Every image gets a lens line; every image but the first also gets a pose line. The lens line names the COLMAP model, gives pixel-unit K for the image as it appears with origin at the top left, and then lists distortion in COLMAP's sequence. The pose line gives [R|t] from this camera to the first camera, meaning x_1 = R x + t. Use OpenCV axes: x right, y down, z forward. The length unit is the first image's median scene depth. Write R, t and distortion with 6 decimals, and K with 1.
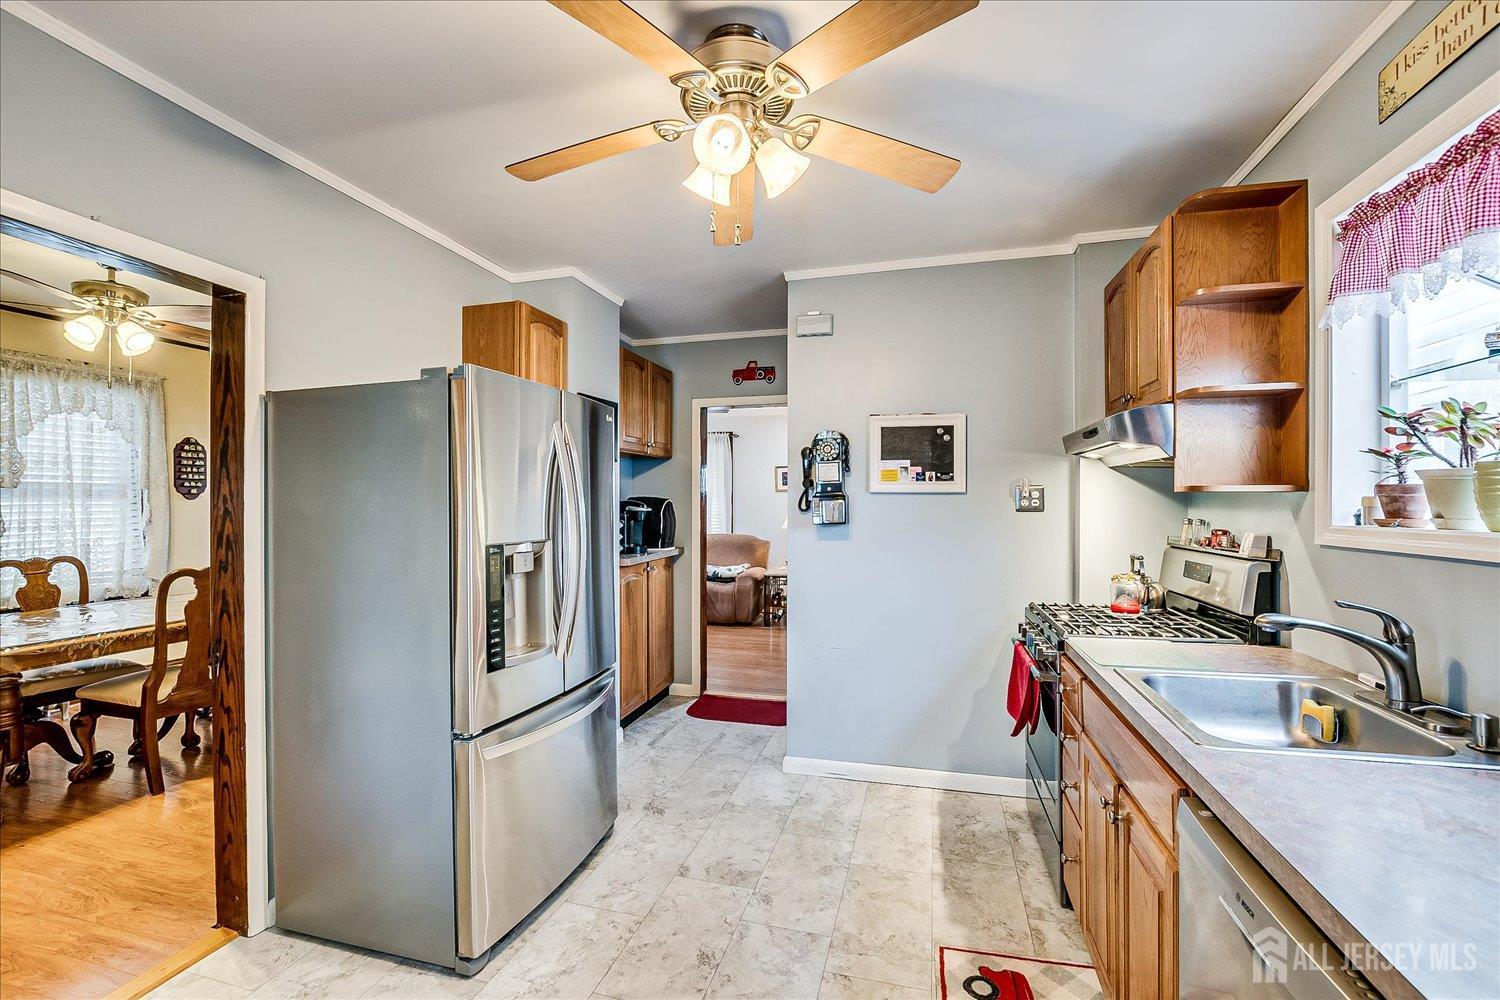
lens RADIAL K [[651.4, 0, 746.7], [0, 651.4, 502.6], [0, 0, 1]] dist [-0.029526, 0.005916]
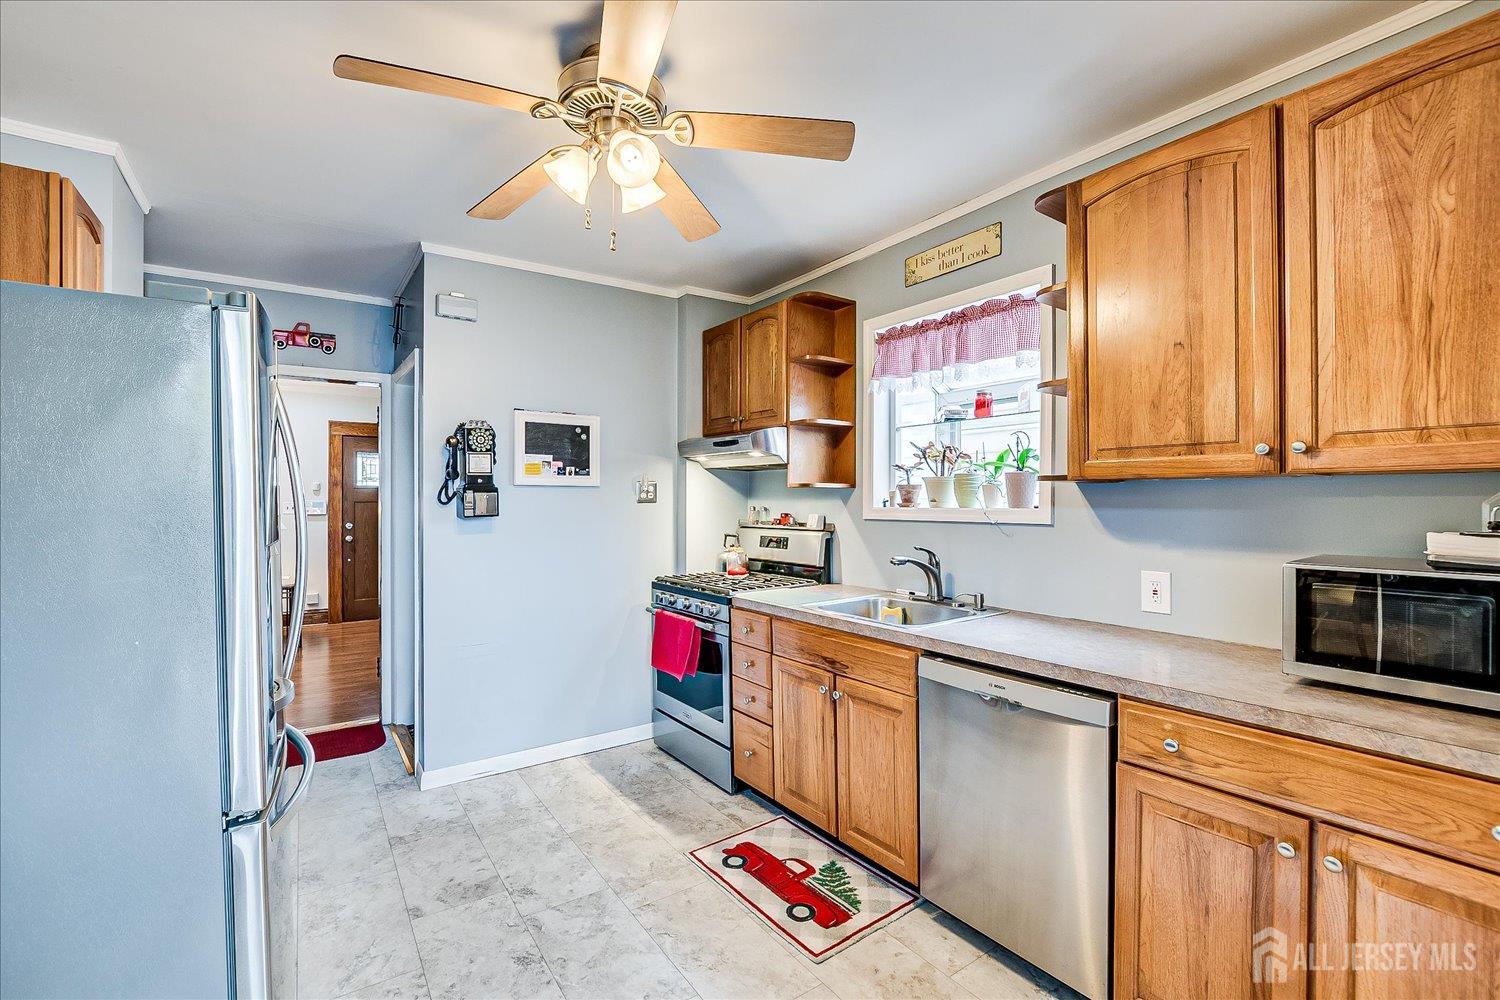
lens RADIAL K [[651.4, 0, 747.1], [0, 651.4, 501.5], [0, 0, 1]] dist [-0.029526, 0.005916]
pose [[0.639271, -0.003024, 0.768975, -0.530721], [0.001596, 0.999995, 0.002606, 0.012000], [-0.768980, -0.000438, 0.639273, 0.108913]]
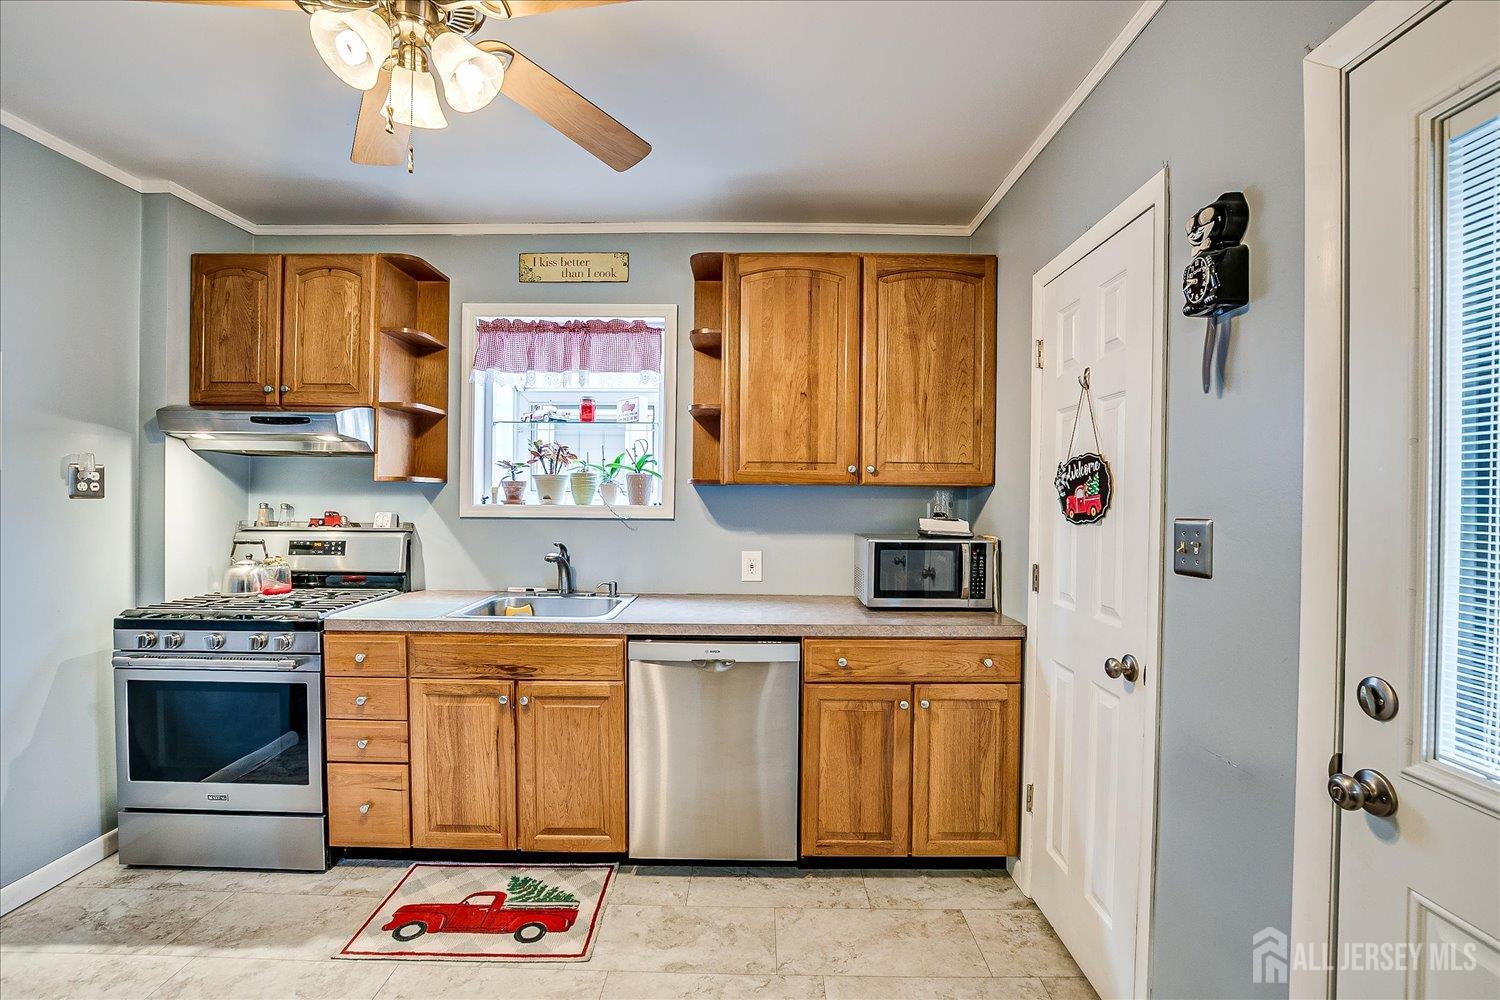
lens RADIAL K [[651.4, 0, 739.7], [0, 651.4, 500.5], [0, 0, 1]] dist [-0.029526, 0.005916]
pose [[-0.248692, -0.011822, 0.968511, -0.690439], [-0.009344, 0.999908, 0.009806, 0.003035], [-0.968538, -0.006611, -0.248779, 0.607136]]
